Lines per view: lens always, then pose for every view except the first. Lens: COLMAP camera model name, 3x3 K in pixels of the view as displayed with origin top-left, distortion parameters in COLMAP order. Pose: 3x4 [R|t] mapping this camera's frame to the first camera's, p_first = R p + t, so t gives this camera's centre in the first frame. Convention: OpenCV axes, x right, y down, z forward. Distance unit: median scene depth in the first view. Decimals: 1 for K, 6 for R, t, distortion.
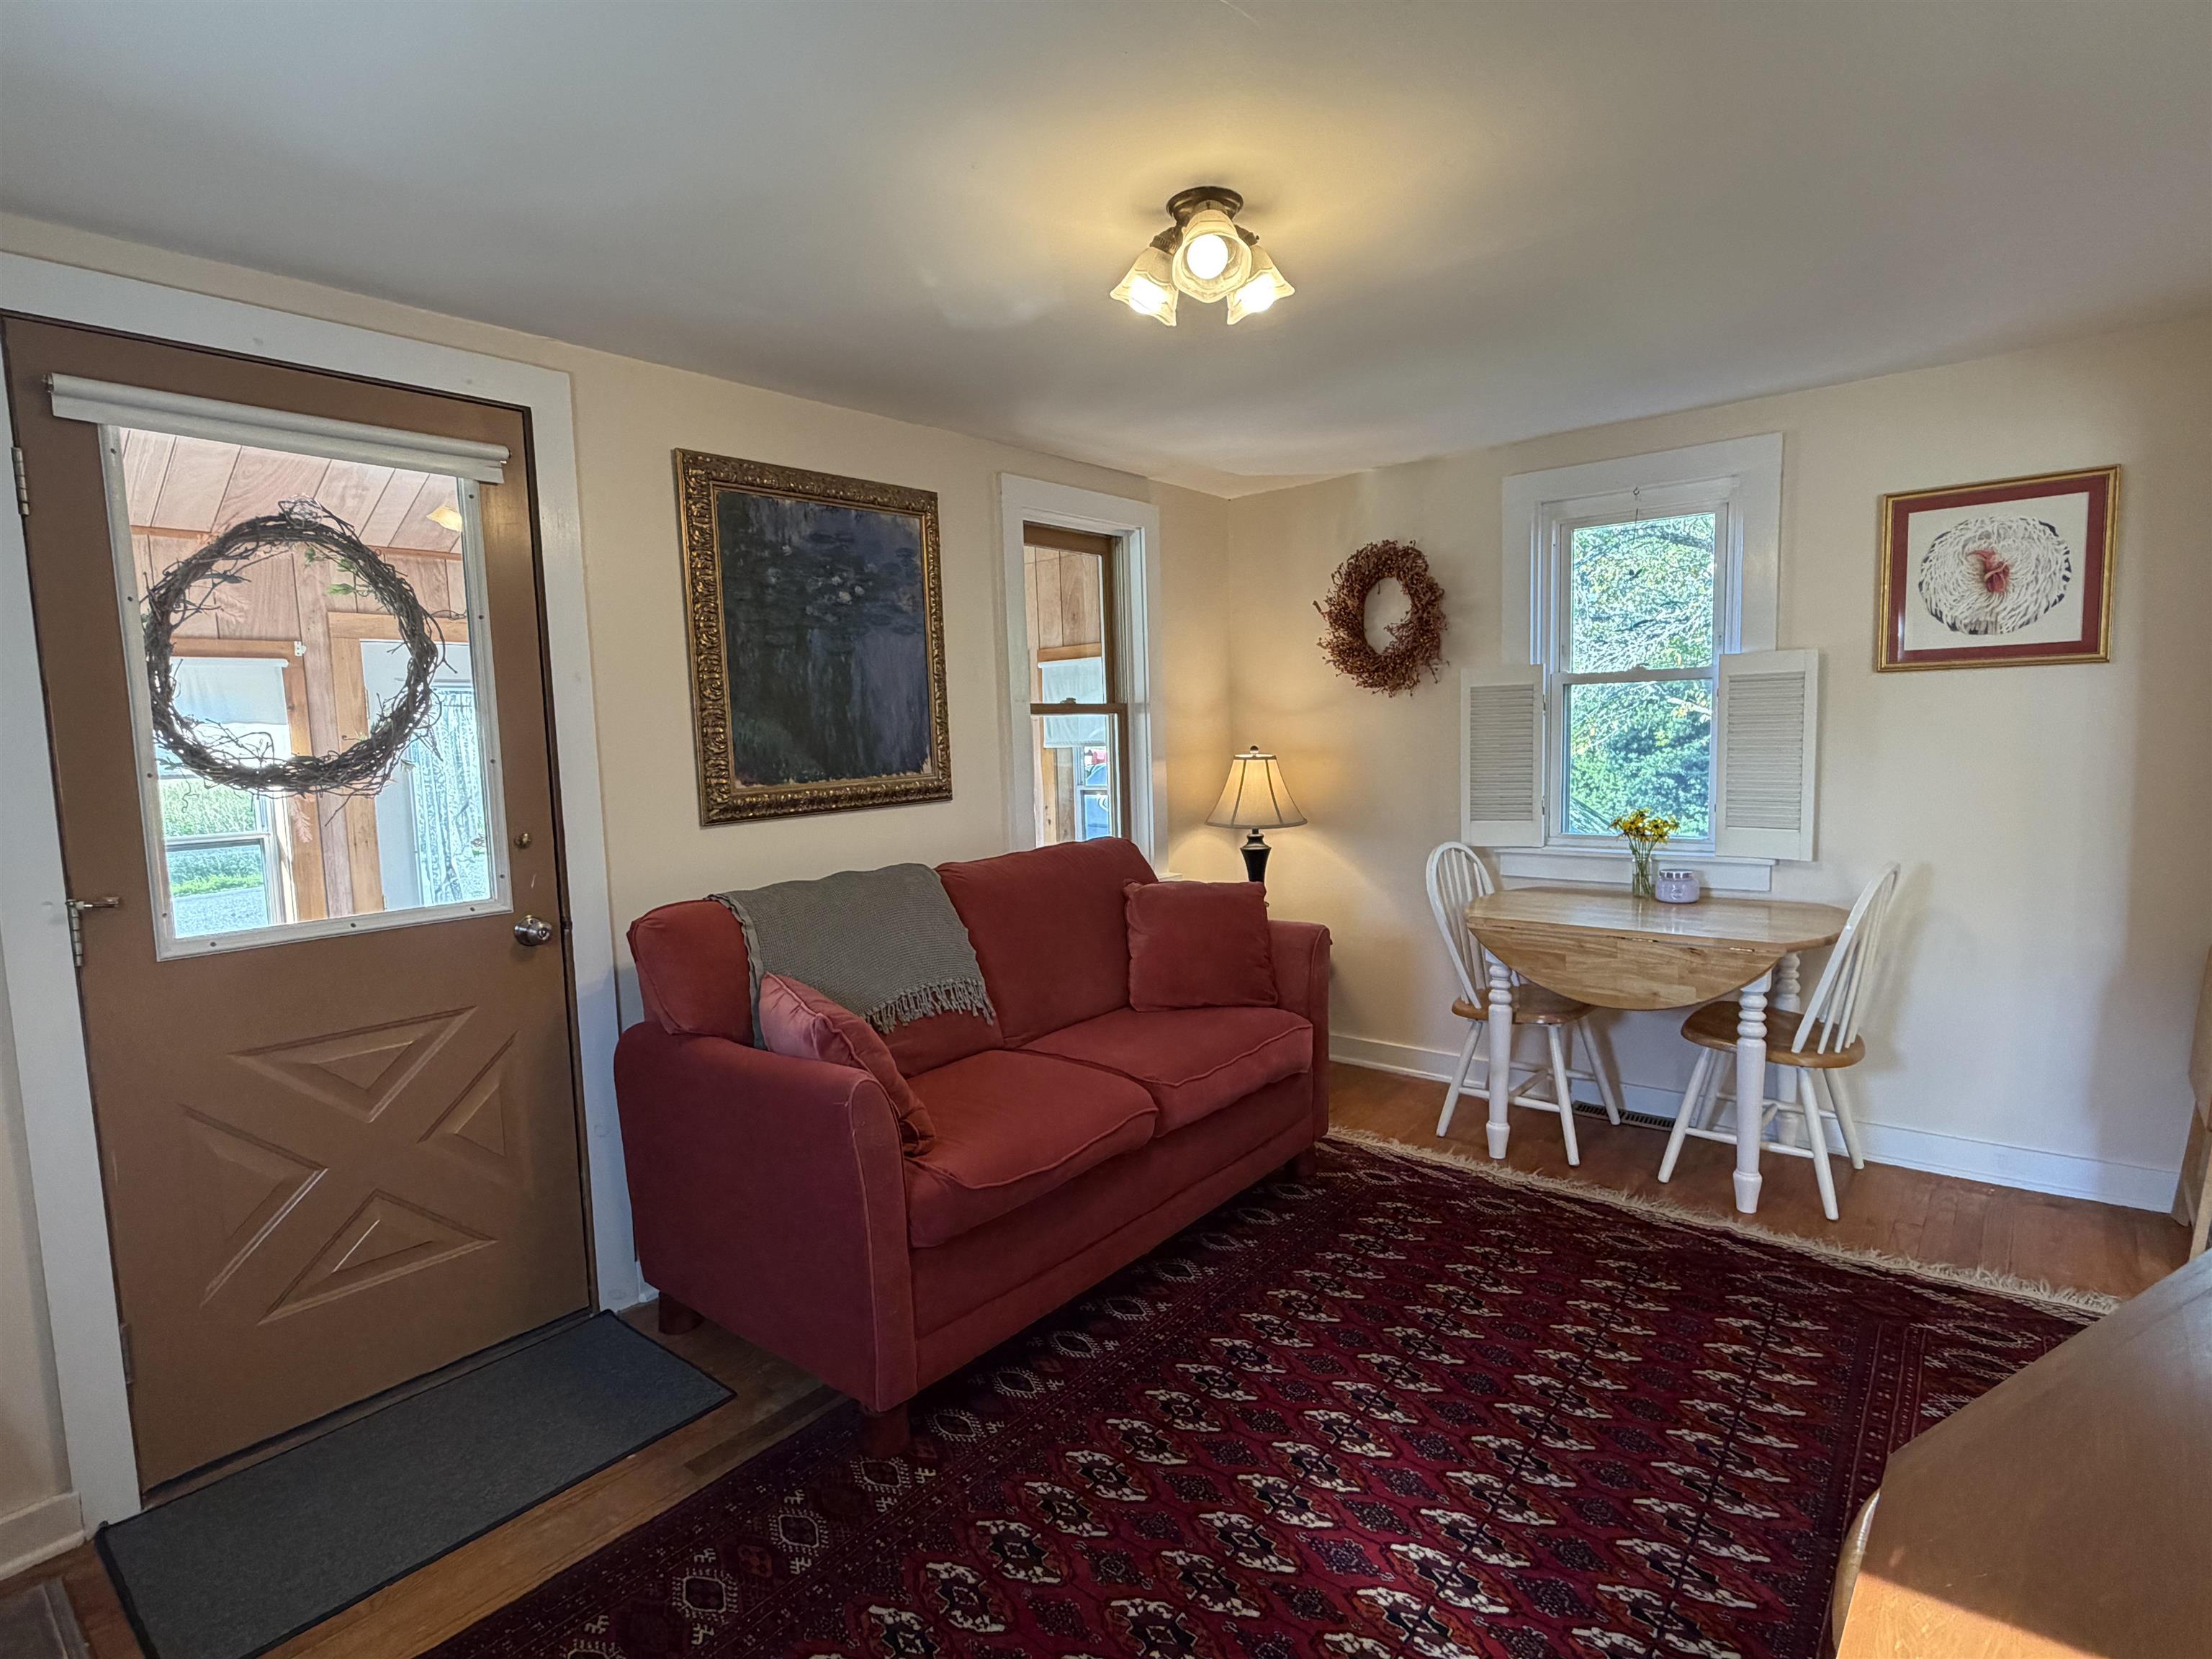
lens RADIAL K [[1132.7, 0, 1103.6], [0, 1132.7, 836.5], [0, 0, 1]] dist [0.000093, -0.000093]
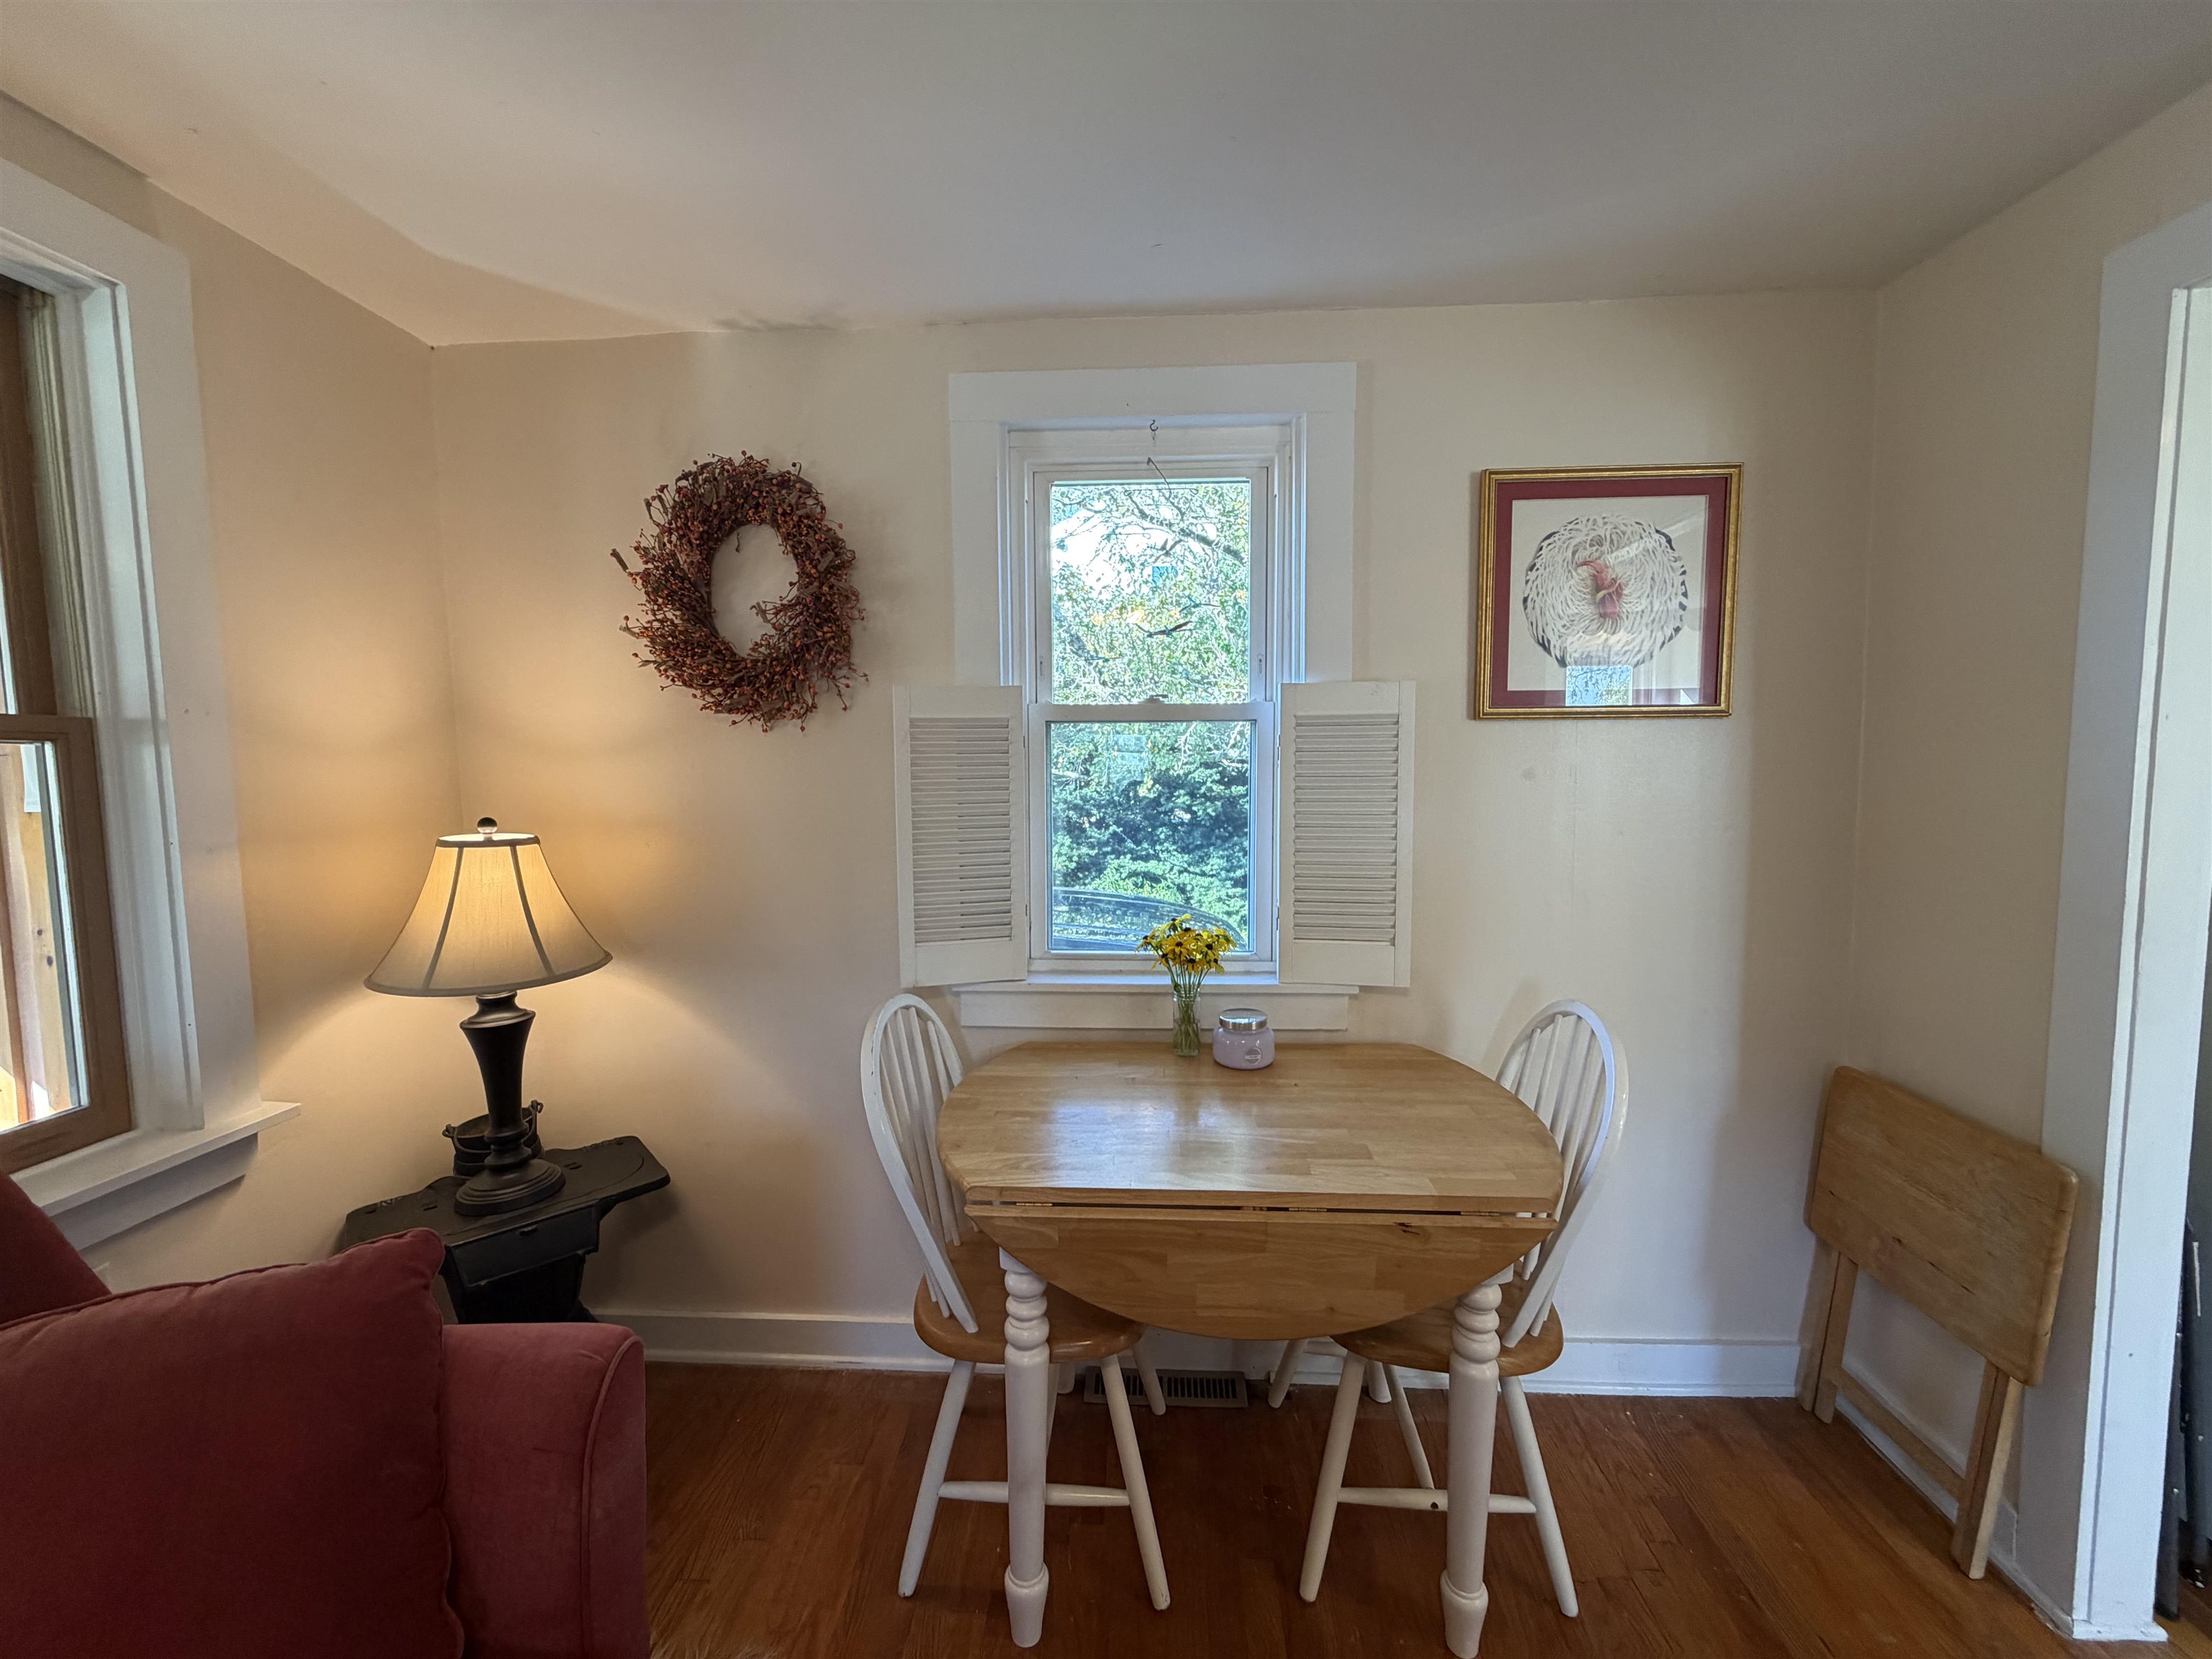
lens RADIAL K [[878.5, 0, 1102.6], [0, 878.5, 827.5], [0, 0, 1]] dist [0.000835, 0.000565]
pose [[0.803992, -0.022389, 0.594219, 0.163693], [0.040519, 0.999031, -0.017181, -0.078169], [-0.593258, 0.037890, 0.804120, 0.710309]]
